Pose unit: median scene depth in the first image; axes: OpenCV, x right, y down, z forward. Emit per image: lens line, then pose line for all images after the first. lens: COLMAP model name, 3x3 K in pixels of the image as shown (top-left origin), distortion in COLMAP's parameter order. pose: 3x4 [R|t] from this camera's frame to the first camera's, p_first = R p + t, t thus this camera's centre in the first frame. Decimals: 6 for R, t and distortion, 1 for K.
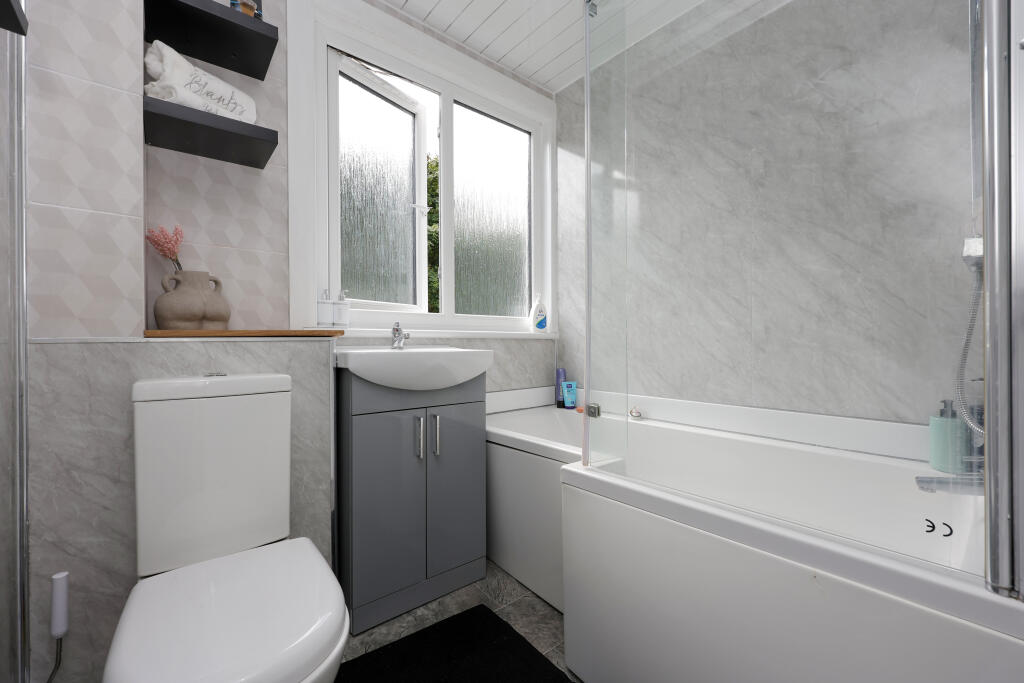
lens RADIAL K [[415.7, 0, 510.0], [0, 415.7, 342.9], [0, 0, 1]] dist [-0.002134, 0.000433]
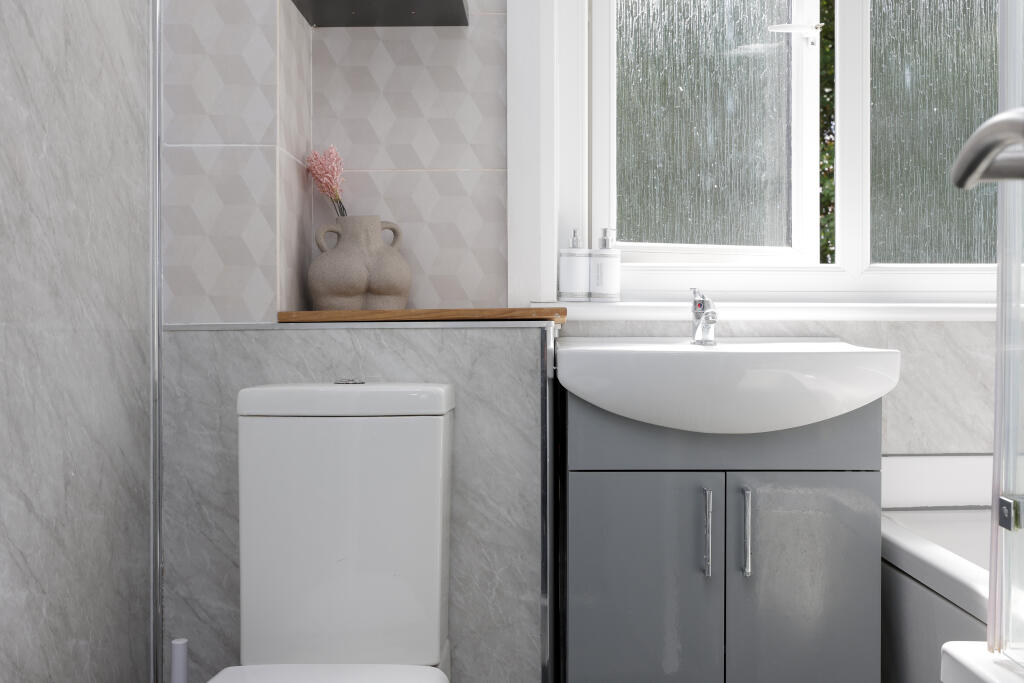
lens RADIAL K [[931.8, 0, 507.5], [0, 931.8, 339.8], [0, 0, 1]] dist [-0.000787, 0.000000]
pose [[0.786703, 0.009077, -0.617264, 0.284454], [-0.002846, 0.999935, 0.011077, -0.002536], [0.617325, -0.006958, 0.786678, 0.032623]]
